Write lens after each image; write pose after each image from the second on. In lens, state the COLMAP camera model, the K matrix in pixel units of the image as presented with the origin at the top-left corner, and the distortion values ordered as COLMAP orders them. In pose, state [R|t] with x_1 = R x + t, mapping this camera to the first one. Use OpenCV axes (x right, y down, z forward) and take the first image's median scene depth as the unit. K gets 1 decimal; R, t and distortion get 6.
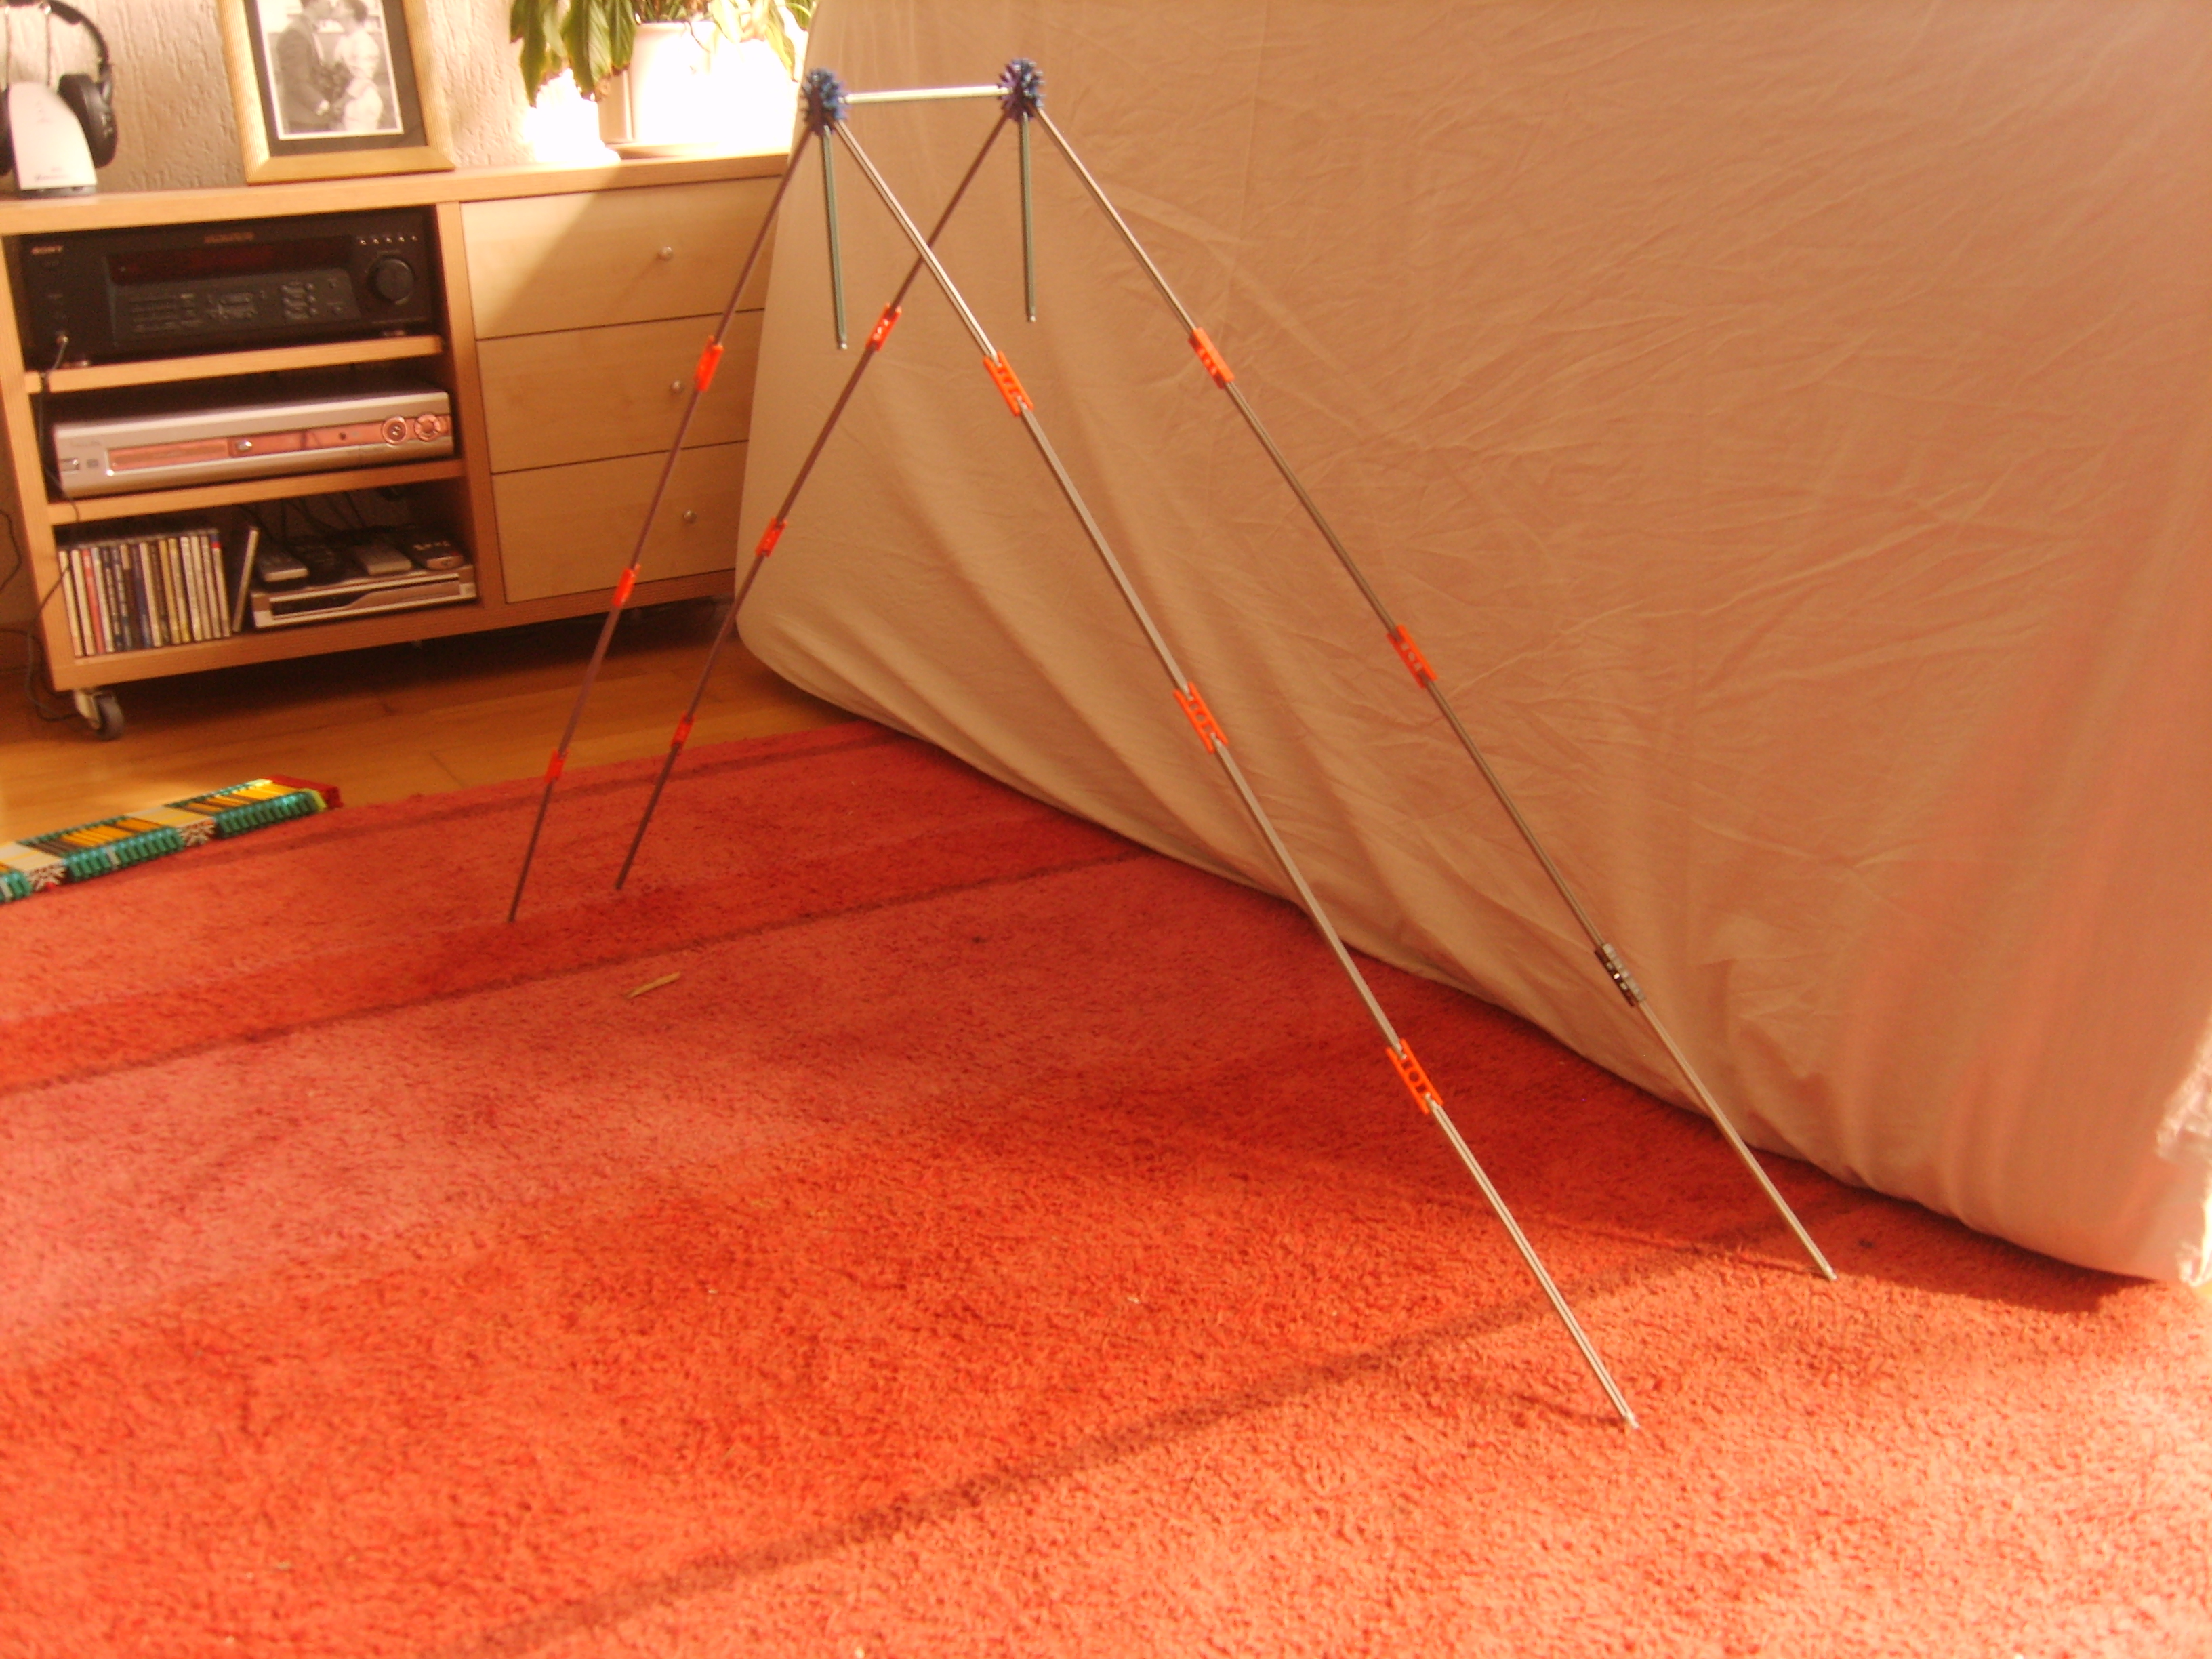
lens RADIAL K [[2336.7, 0, 1106.0], [0, 2336.7, 829.5], [0, 0, 1]] dist [-0.174973, 0.170515]
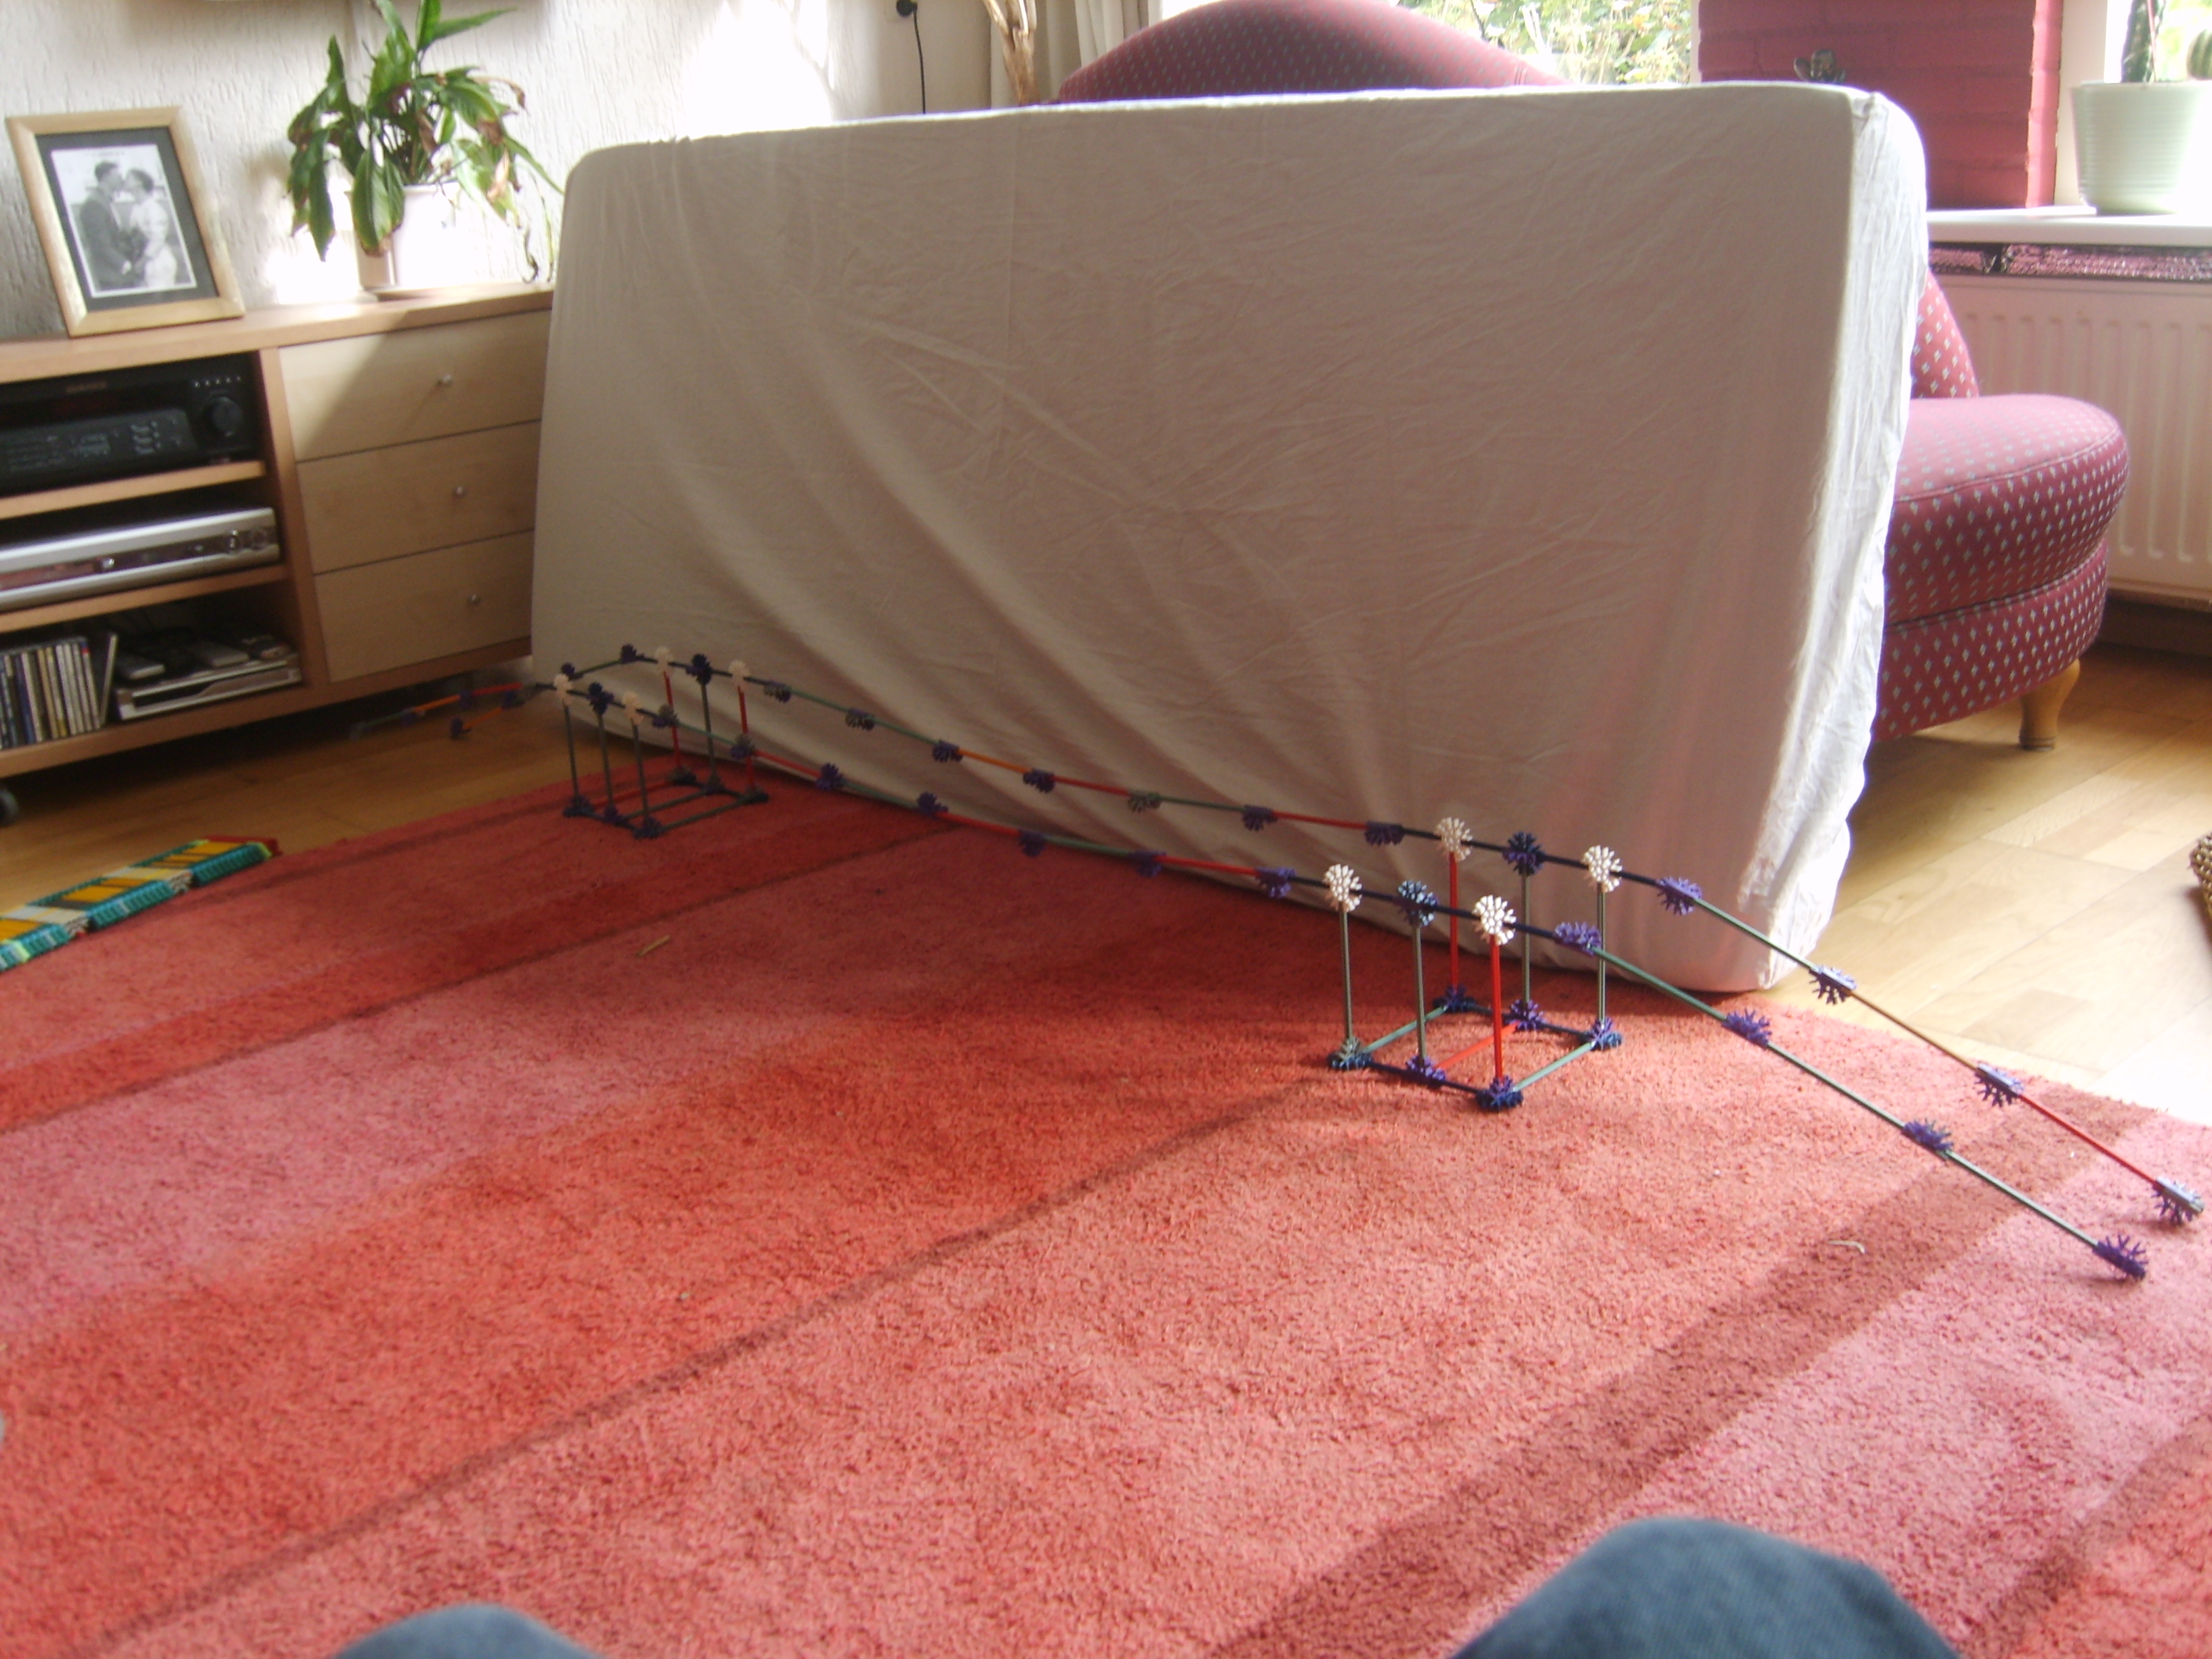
lens RADIAL K [[2349.2, 0, 1106.0], [0, 2349.2, 829.5], [0, 0, 1]] dist [-0.177020, 0.177559]
pose [[0.967194, -0.090011, 0.237556, -0.256691], [0.094648, 0.995477, -0.008163, 0.036171], [-0.235747, 0.030380, 0.971340, -0.366443]]
